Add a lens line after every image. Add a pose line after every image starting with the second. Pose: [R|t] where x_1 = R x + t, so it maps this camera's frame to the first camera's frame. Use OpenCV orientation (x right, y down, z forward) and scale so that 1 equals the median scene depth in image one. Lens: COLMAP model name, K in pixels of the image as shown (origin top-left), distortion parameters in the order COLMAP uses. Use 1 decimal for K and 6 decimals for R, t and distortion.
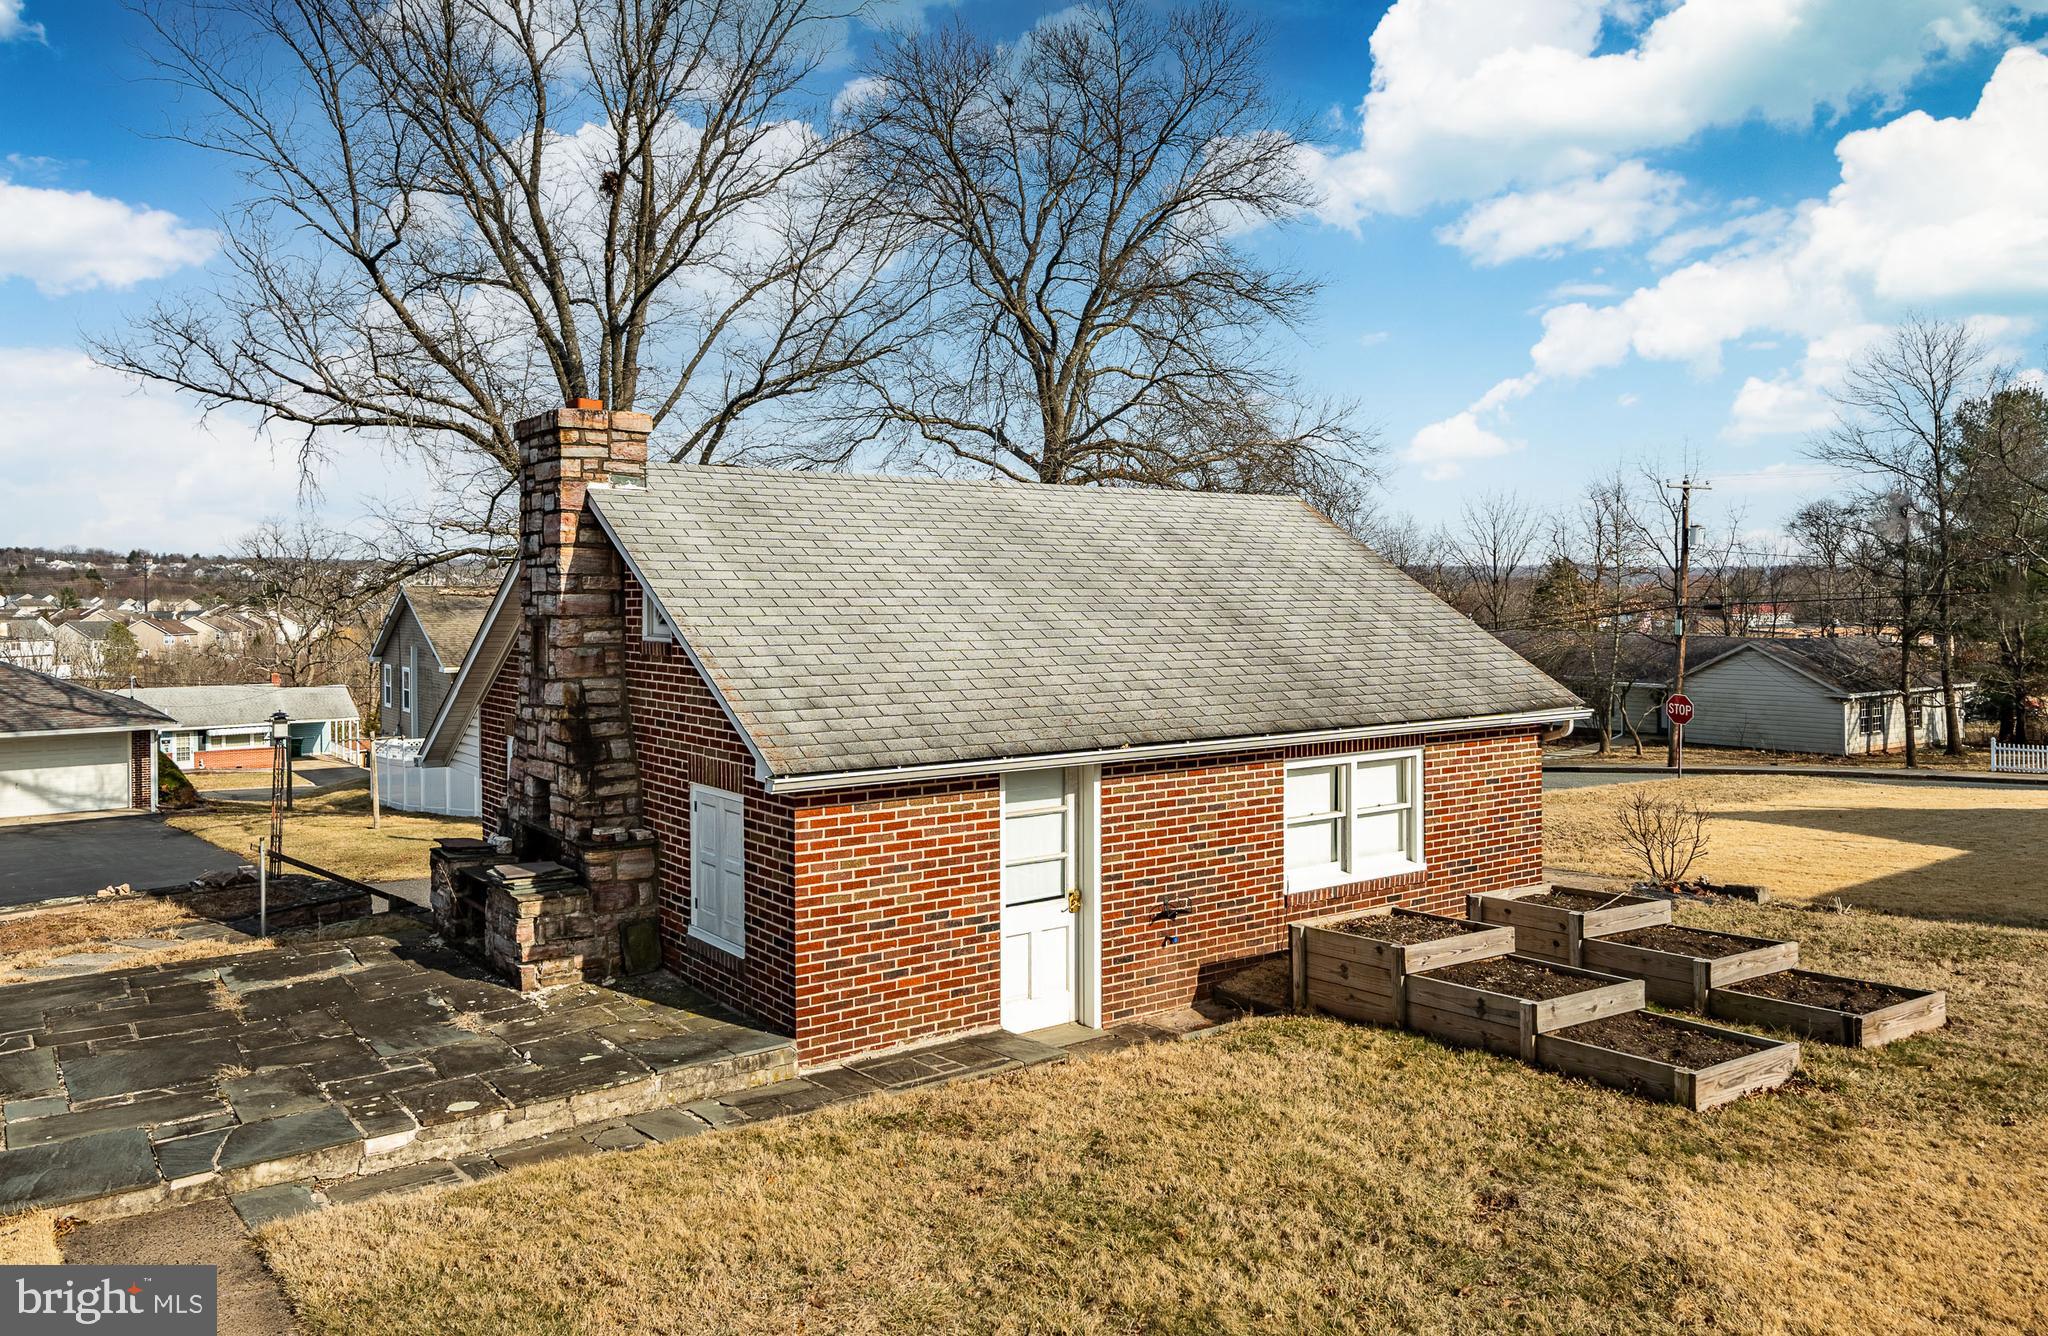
lens RADIAL K [[1450.9, 0, 1002.4], [0, 1450.9, 631.9], [0, 0, 1]] dist [0.000035, -0.001615]
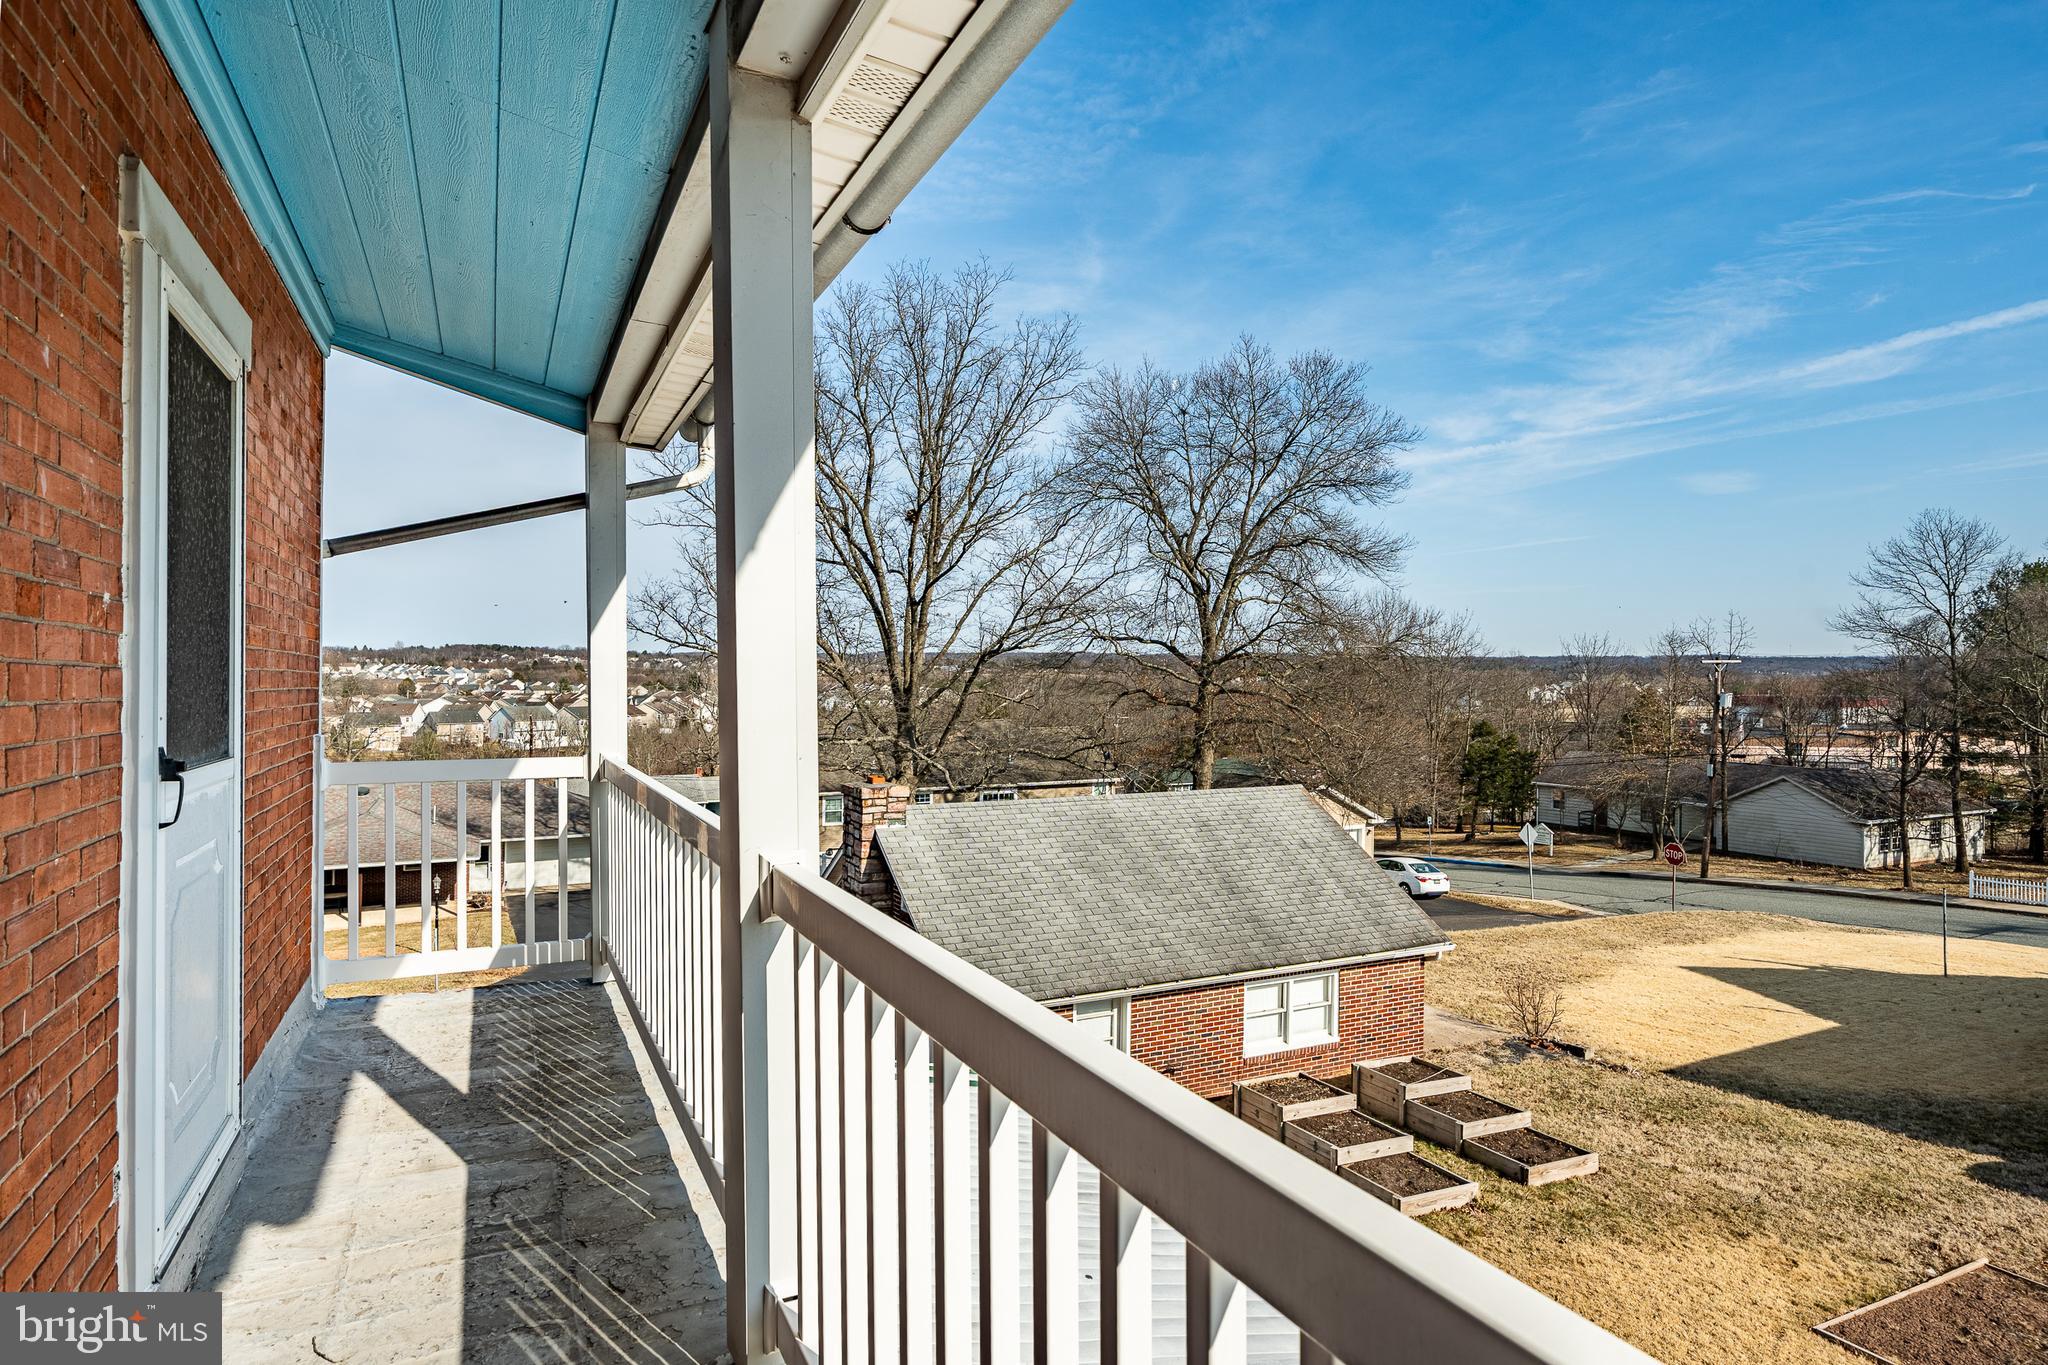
lens RADIAL K [[1129.6, 0, 1031.4], [0, 1129.6, 678.9], [0, 0, 1]] dist [-0.002864, 0.001239]
pose [[0.985027, 0.015912, -0.171666, 0.160403], [-0.017925, 0.999788, -0.010181, -0.259278], [0.171468, 0.013106, 0.985103, -0.416513]]
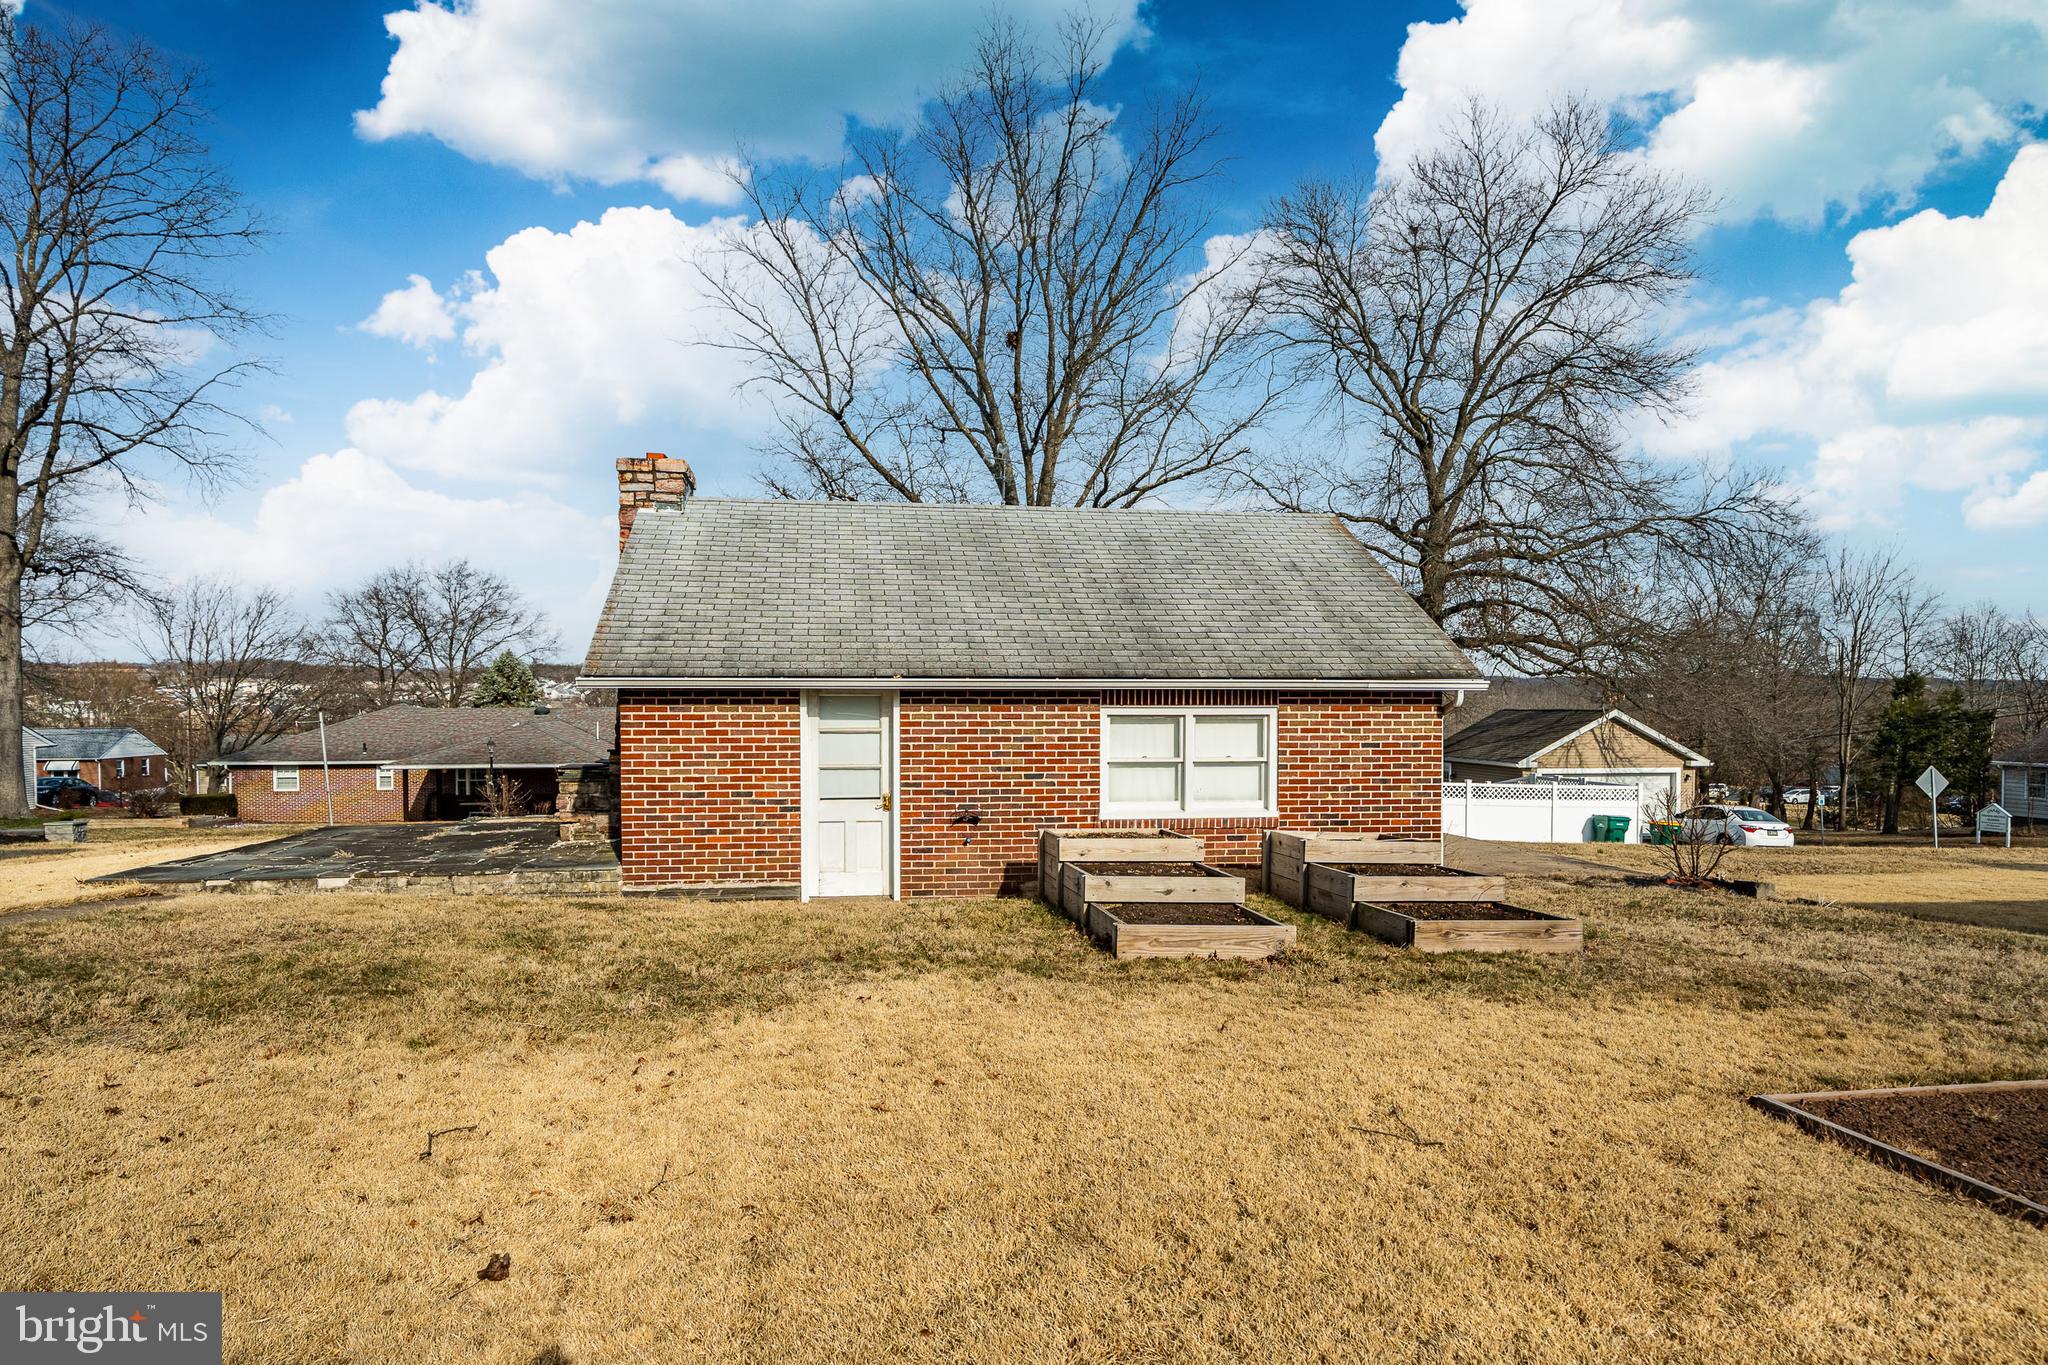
lens RADIAL K [[1190.6, 0, 1064.8], [0, 1190.6, 757.8], [0, 0, 1]] dist [-0.008452, 0.001205]
pose [[0.890983, 0.022572, -0.453476, 0.584048], [-0.015871, 0.999701, 0.018579, 0.107986], [0.453760, -0.009356, 0.891075, 0.110649]]
